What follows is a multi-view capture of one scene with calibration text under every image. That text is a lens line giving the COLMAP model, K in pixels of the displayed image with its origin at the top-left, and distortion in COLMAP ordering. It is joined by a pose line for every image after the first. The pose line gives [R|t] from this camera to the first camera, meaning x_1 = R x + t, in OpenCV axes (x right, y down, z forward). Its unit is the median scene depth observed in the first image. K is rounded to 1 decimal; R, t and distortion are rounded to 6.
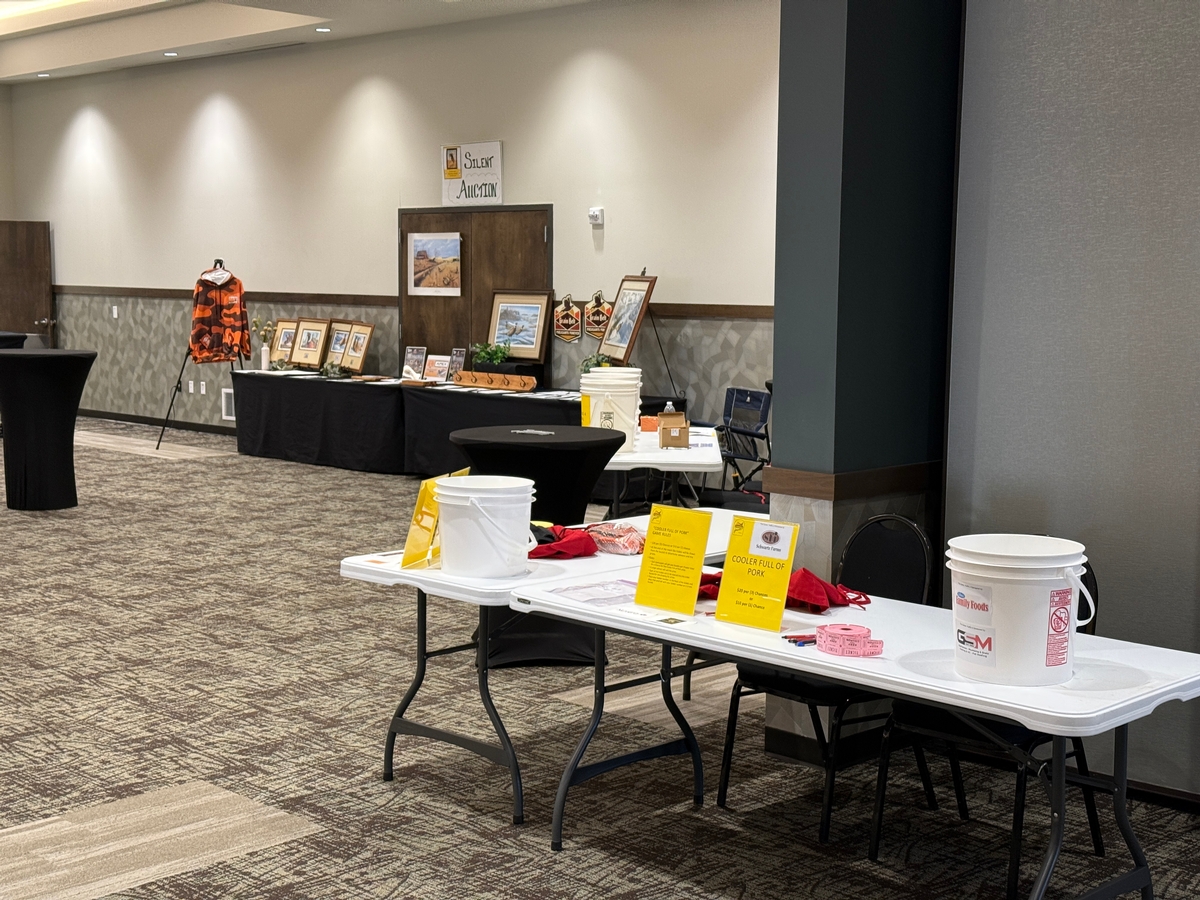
lens RADIAL K [[1655.6, 0, 600.2], [0, 1655.6, 448.8], [0, 0, 1]] dist [-0.162647, 0.000000]
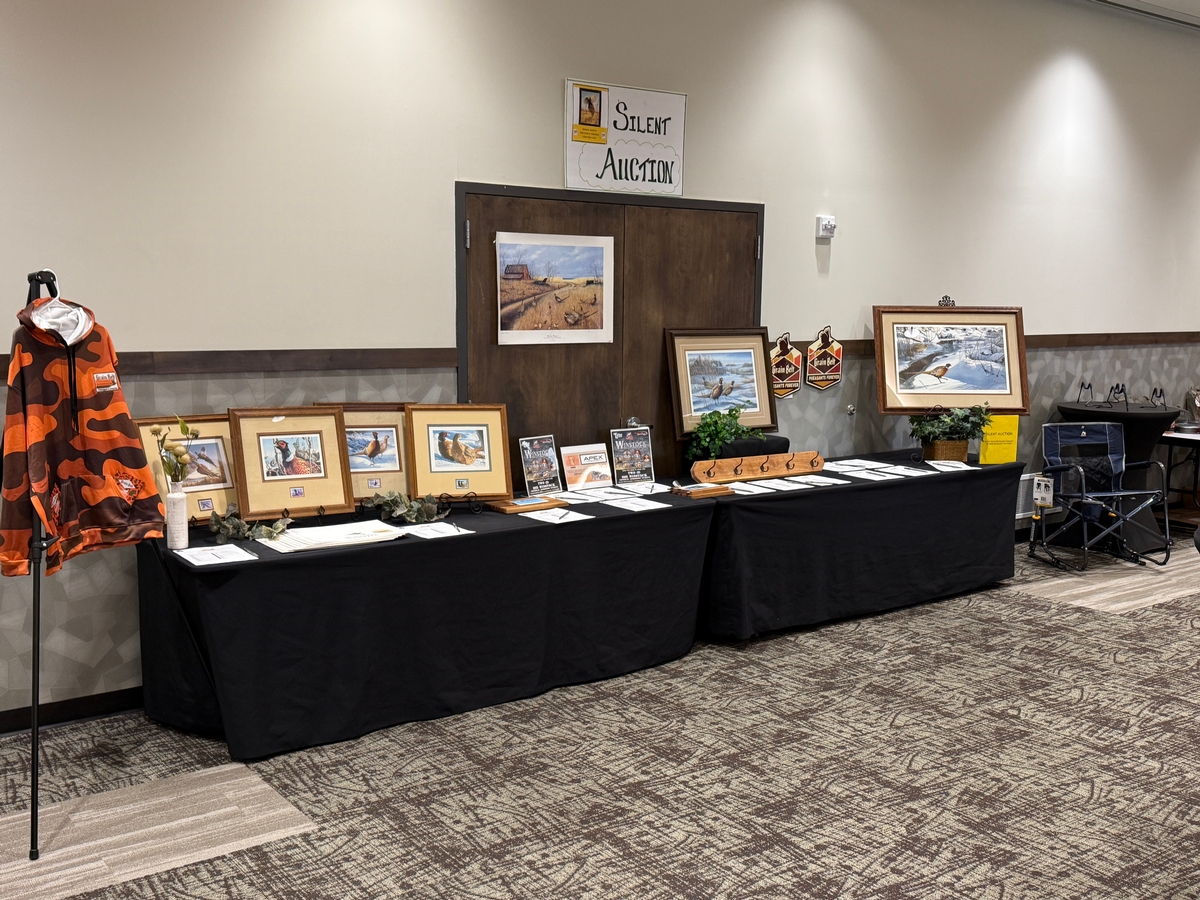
lens RADIAL K [[1247.6, 0, 599.9], [0, 1247.6, 452.9], [0, 0, 1]] dist [0.007521, 0.000000]
pose [[0.150900, -0.139259, 0.978691, -0.548271], [0.093980, 0.987565, 0.126031, -0.112351], [-0.984072, 0.072959, 0.162111, 0.947255]]
